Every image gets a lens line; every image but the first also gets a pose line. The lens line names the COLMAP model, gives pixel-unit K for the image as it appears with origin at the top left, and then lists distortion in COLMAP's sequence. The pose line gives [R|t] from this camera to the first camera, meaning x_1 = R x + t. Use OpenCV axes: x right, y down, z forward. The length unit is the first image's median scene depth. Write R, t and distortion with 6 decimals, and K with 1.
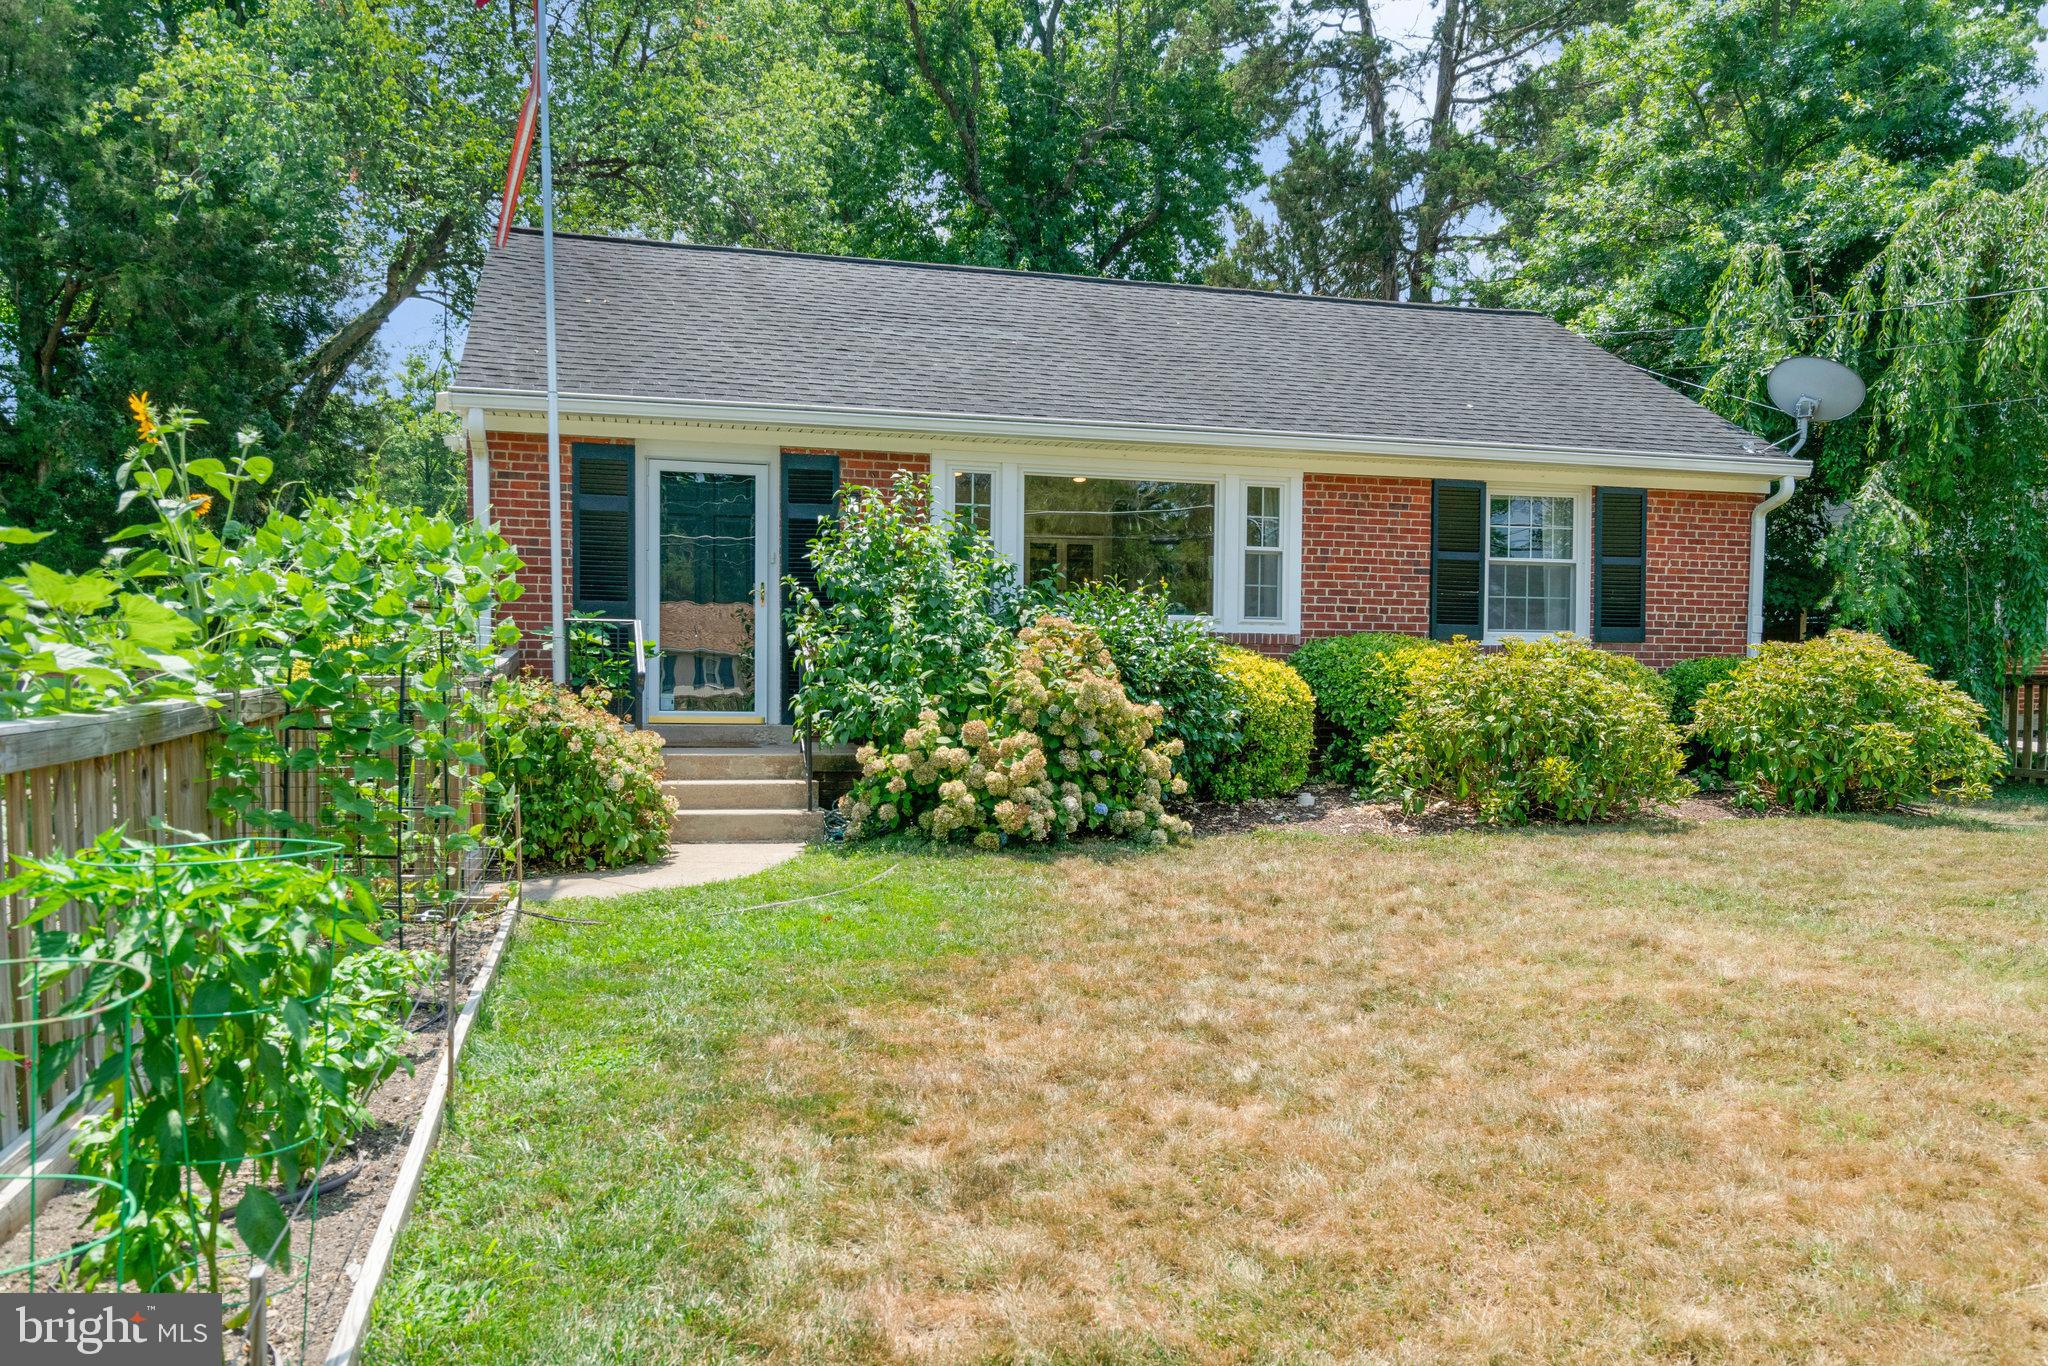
lens RADIAL K [[1491.7, 0, 1019.2], [0, 1491.7, 751.1], [0, 0, 1]] dist [0.005880, 0.001896]
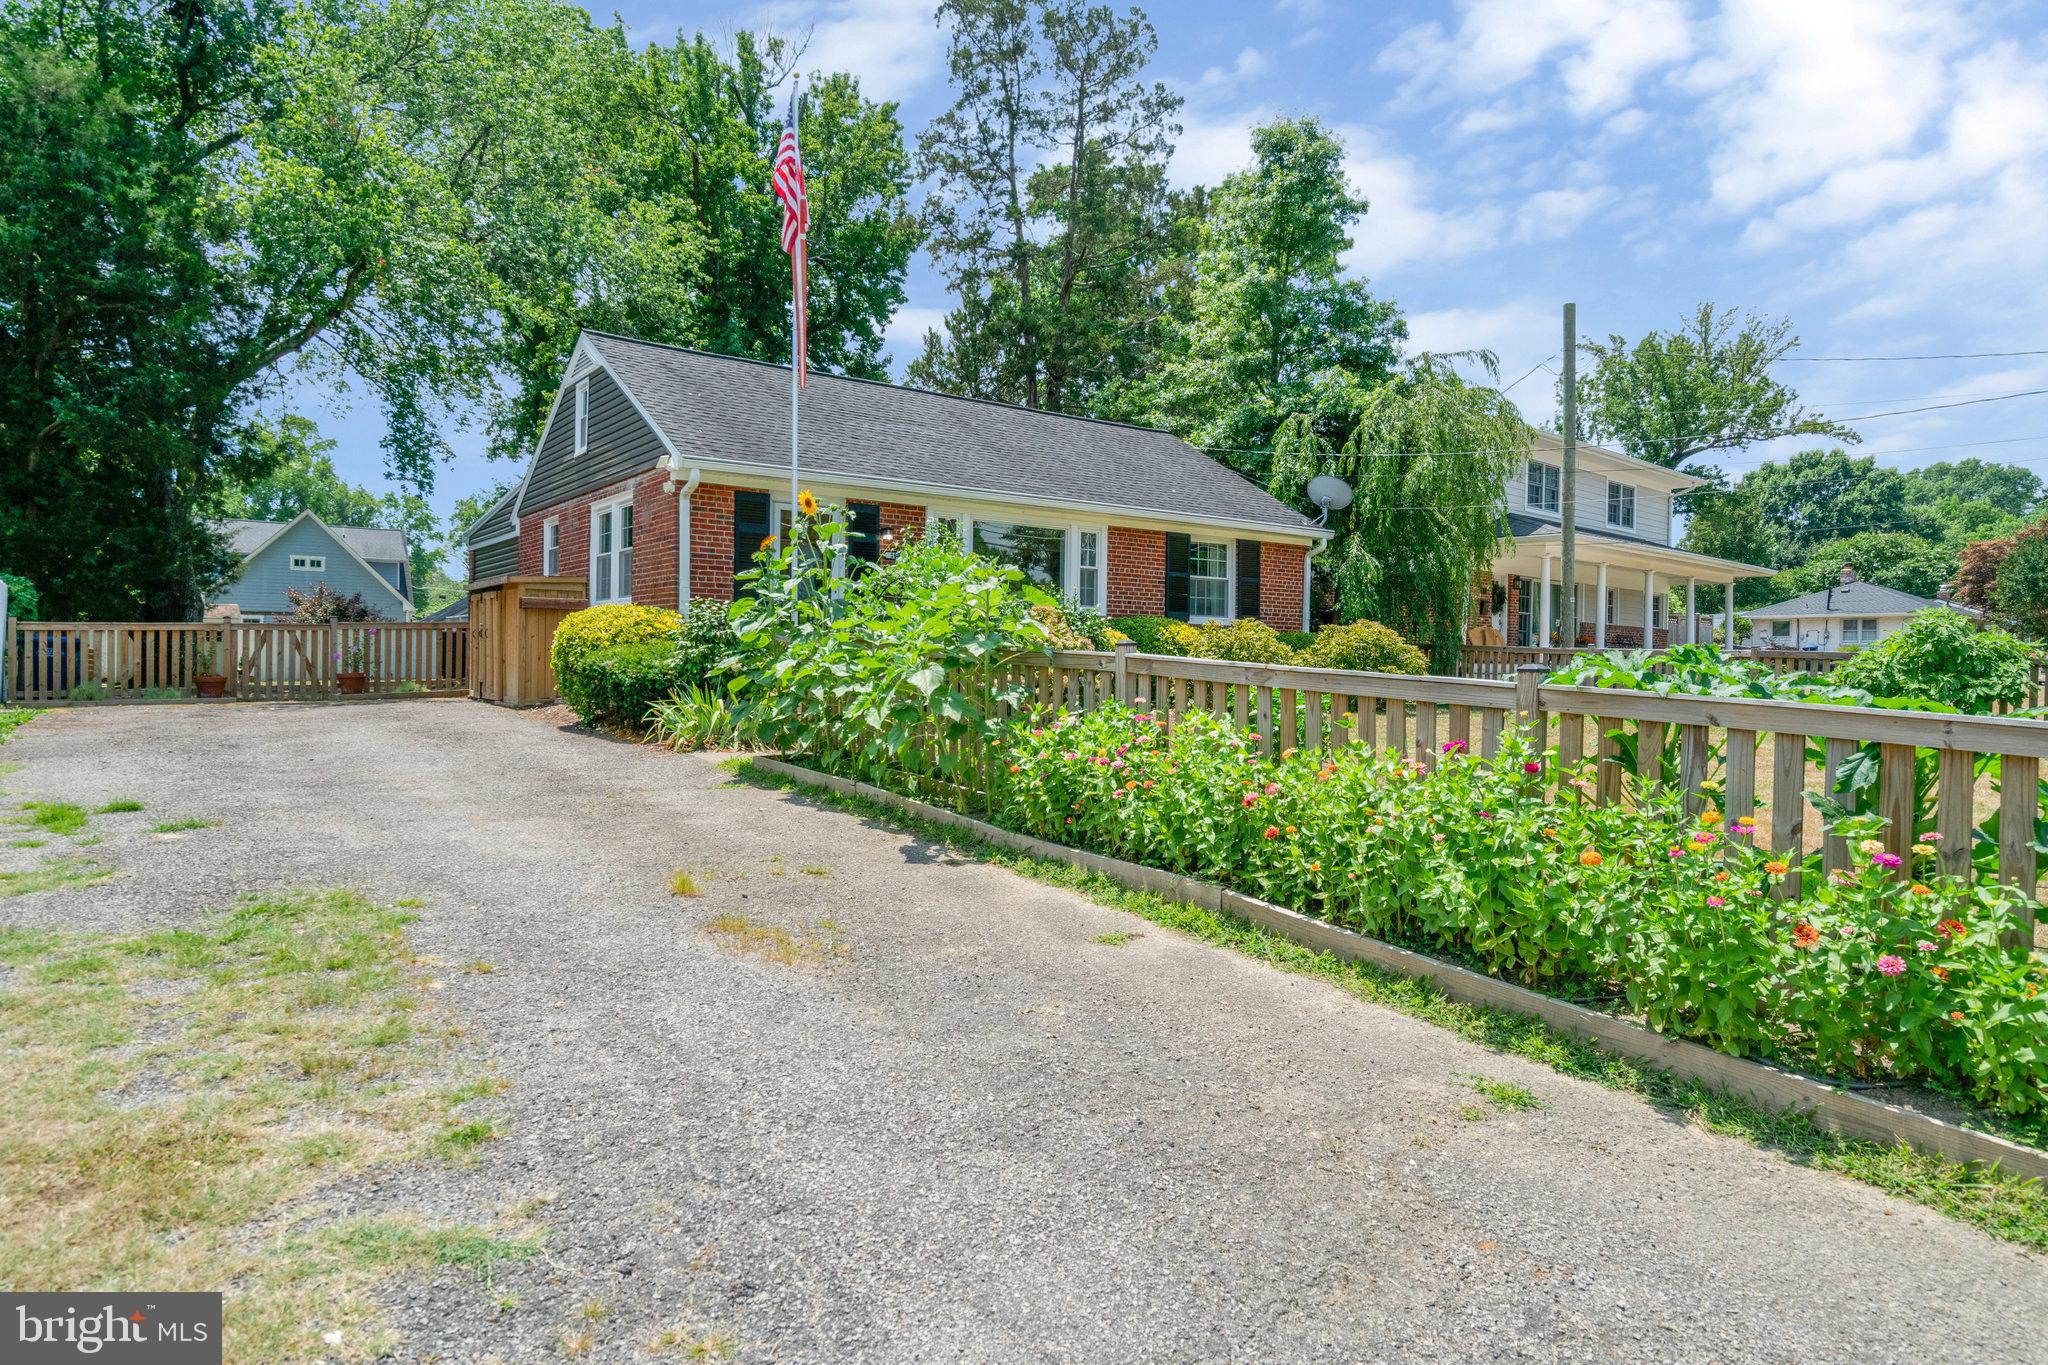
lens RADIAL K [[1183.7, 0, 1029.0], [0, 1183.7, 655.6], [0, 0, 1]] dist [-0.002691, -0.000261]
pose [[0.926492, 0.006649, 0.376256, -0.418439], [0.007268, 0.999341, -0.035556, 0.017673], [-0.376245, 0.035677, 0.925833, -0.261626]]
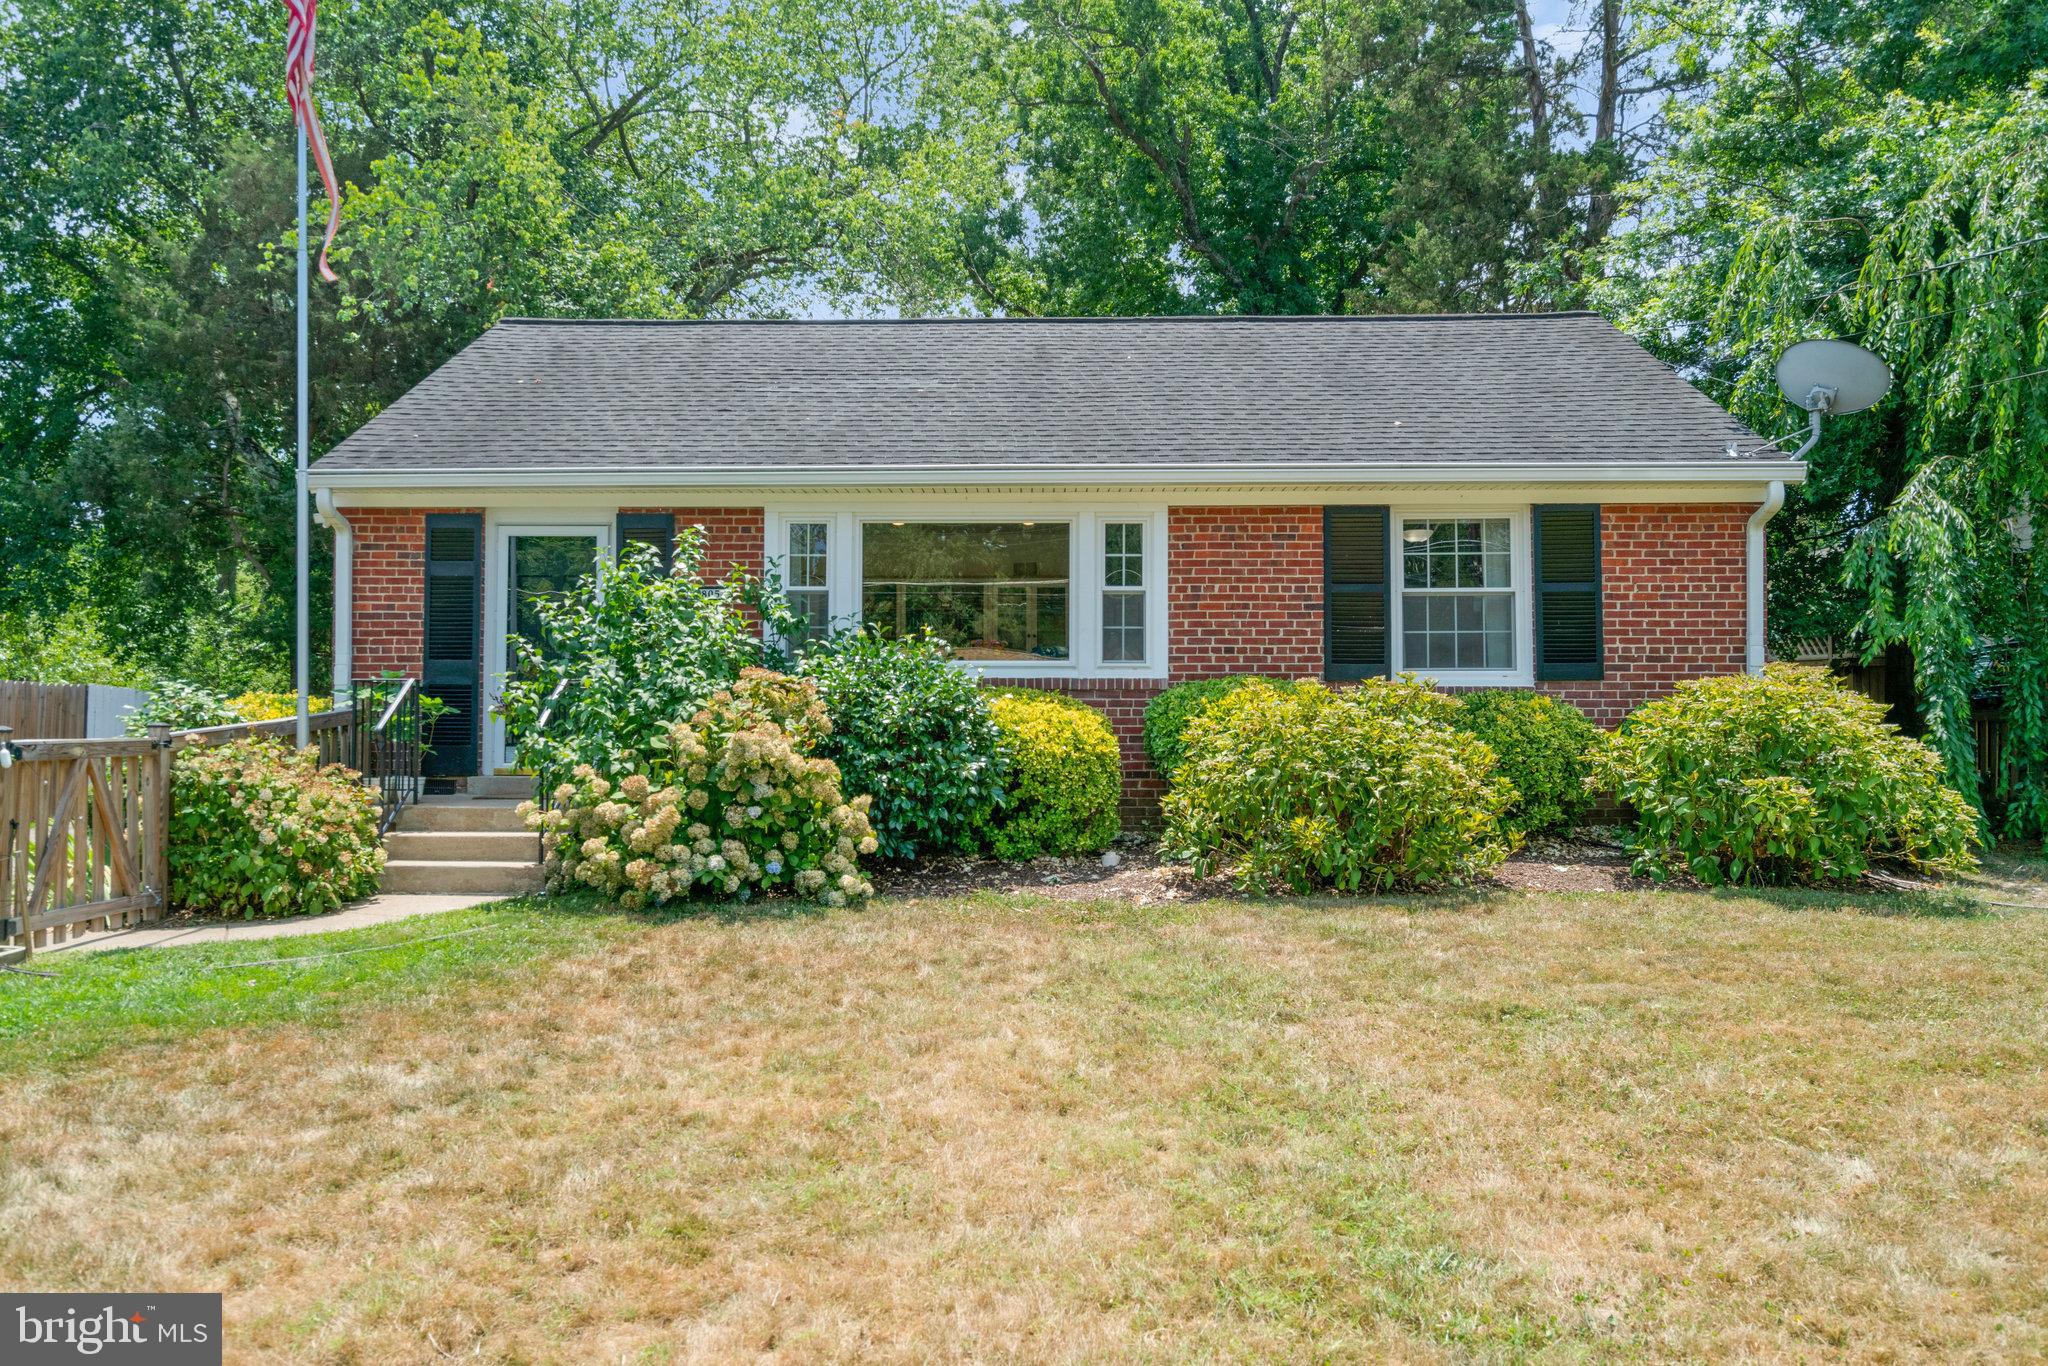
lens RADIAL K [[1468.8, 0, 1024.0], [0, 1468.8, 683.0], [0, 0, 1]] dist [0.005961, 0.003491]
pose [[0.960023, -0.016471, -0.279436, 0.351654], [-0.003943, 0.997373, -0.072336, -0.008873], [0.279893, 0.070546, 0.957436, 0.099007]]
